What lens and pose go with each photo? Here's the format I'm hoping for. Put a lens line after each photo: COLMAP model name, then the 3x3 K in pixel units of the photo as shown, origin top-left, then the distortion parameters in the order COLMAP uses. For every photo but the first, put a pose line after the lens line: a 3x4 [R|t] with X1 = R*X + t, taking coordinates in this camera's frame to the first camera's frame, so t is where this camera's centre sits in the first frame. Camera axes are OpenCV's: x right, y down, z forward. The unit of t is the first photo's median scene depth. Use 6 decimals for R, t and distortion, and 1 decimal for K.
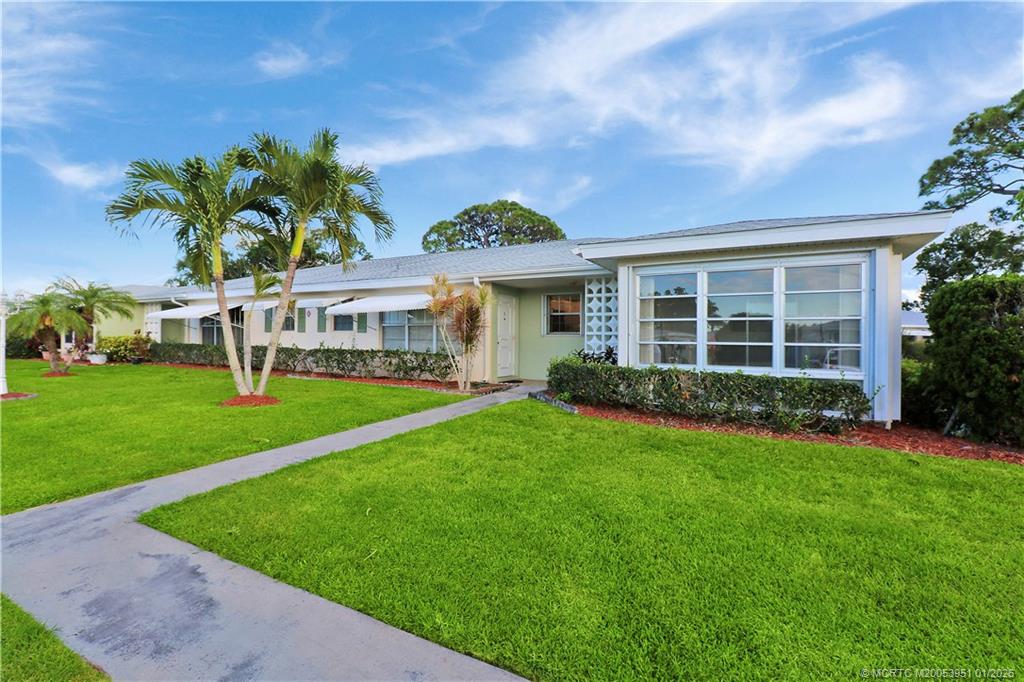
lens RADIAL K [[486.1, 0, 510.2], [0, 486.1, 342.9], [0, 0, 1]] dist [0.000337, -0.008896]
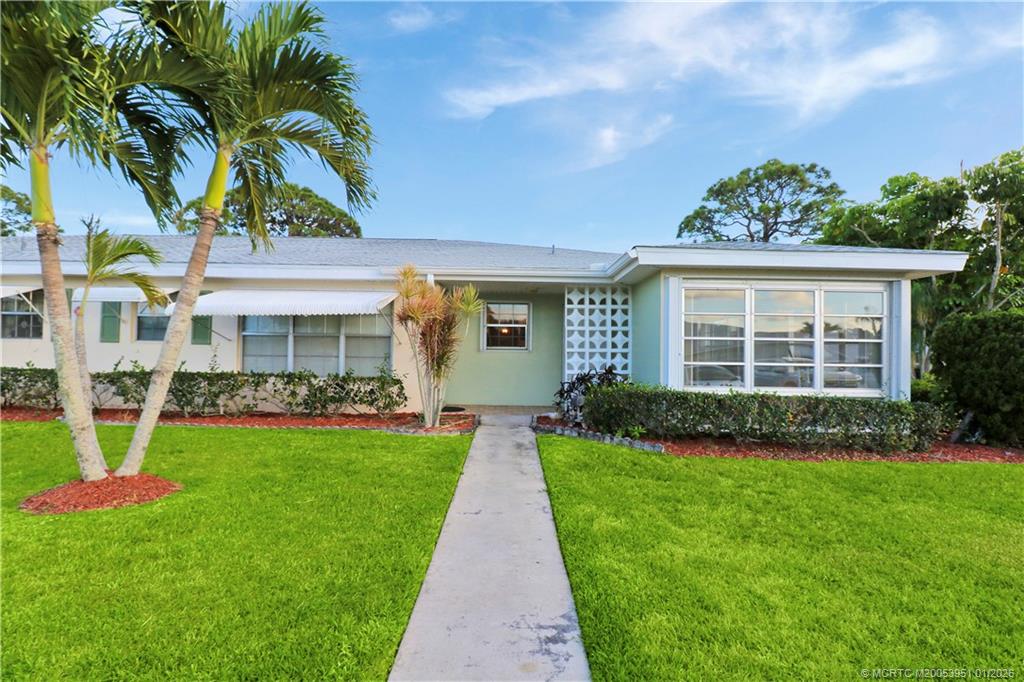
lens RADIAL K [[492.2, 0, 516.8], [0, 492.2, 336.3], [0, 0, 1]] dist [0.014317, -0.018724]
pose [[0.860658, 0.018815, 0.508836, -0.369518], [-0.001772, 0.999422, -0.033958, -0.014561], [-0.509181, 0.028325, 0.860193, 0.300053]]
